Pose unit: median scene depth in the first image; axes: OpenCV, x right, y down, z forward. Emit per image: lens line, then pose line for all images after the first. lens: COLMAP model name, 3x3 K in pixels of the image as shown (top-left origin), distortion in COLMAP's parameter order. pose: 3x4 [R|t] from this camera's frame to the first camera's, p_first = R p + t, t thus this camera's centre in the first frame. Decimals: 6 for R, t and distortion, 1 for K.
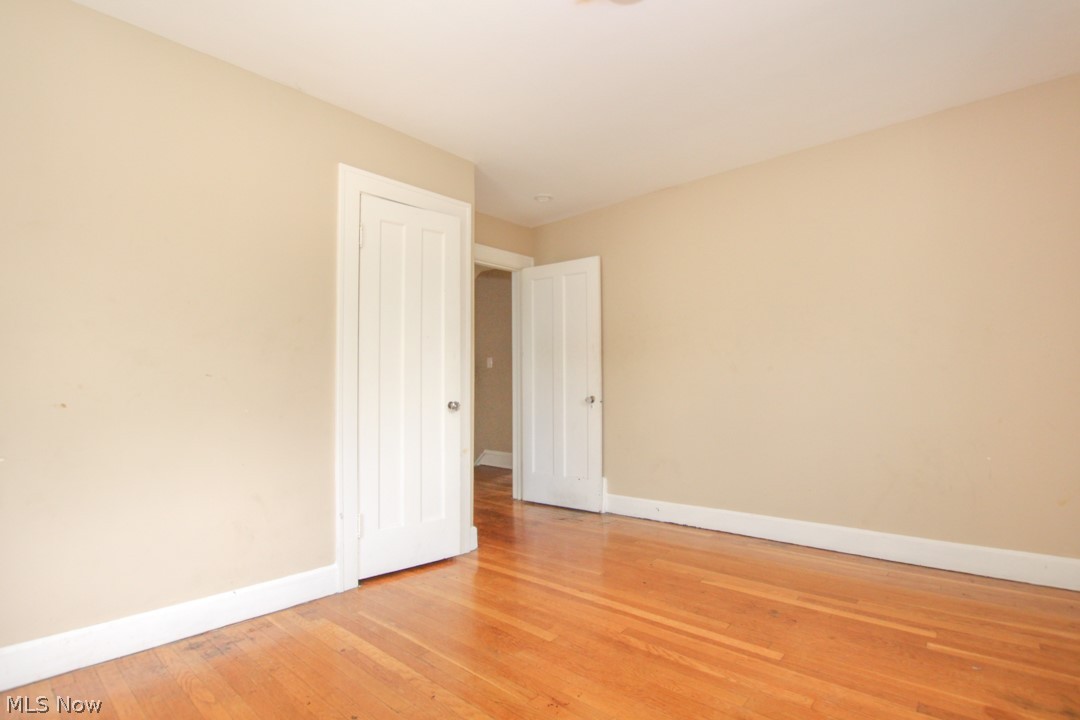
lens RADIAL K [[518.3, 0, 545.0], [0, 518.3, 371.1], [0, 0, 1]] dist [-0.035028, 0.000428]
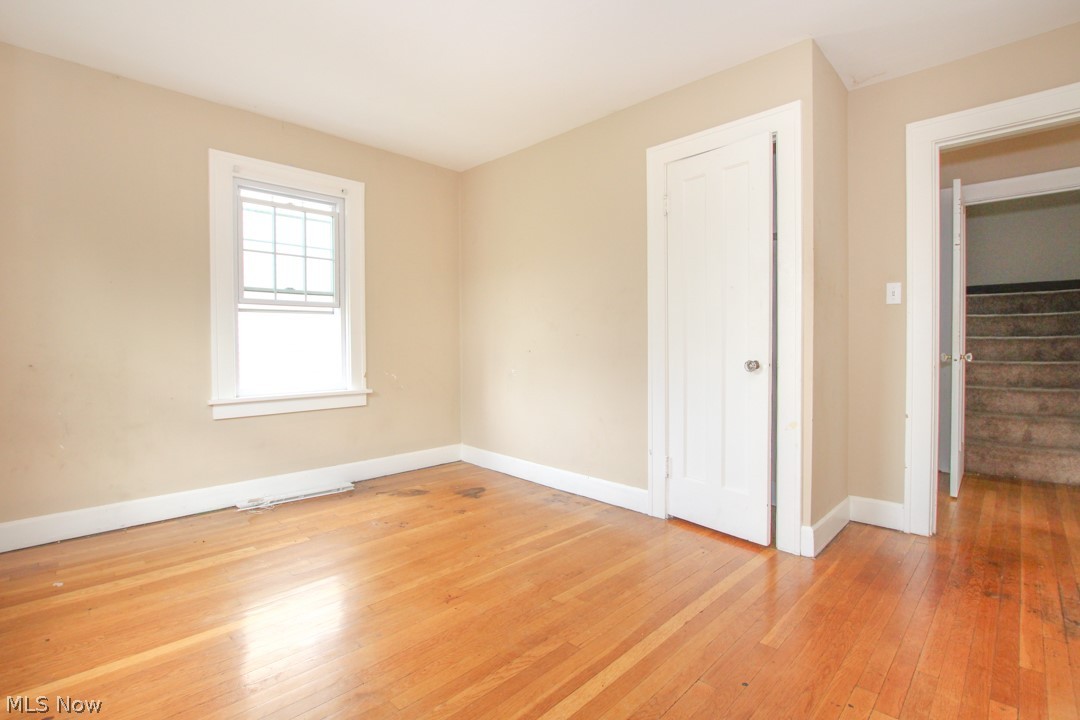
lens RADIAL K [[507.8, 0, 546.8], [0, 507.8, 359.7], [0, 0, 1]] dist [-0.031790, 0.000750]
pose [[-0.057440, 0.041427, -0.997489, 0.918920], [0.032134, 0.998698, 0.039627, 0.020170], [0.997832, -0.029778, -0.058696, 1.003708]]
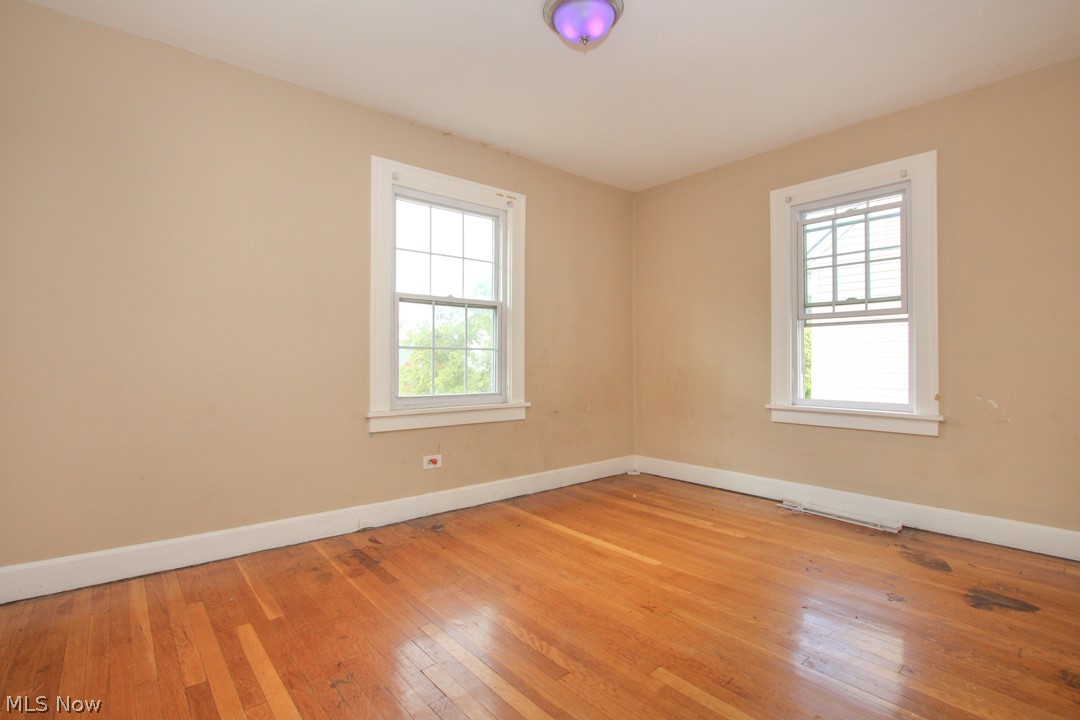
lens RADIAL K [[507.8, 0, 546.8], [0, 507.8, 359.7], [0, 0, 1]] dist [-0.031790, 0.000750]
pose [[-0.988152, 0.012551, 0.152967, 0.057093], [0.008512, 0.999598, -0.027030, 0.049871], [-0.153245, -0.025408, -0.987862, 1.734333]]
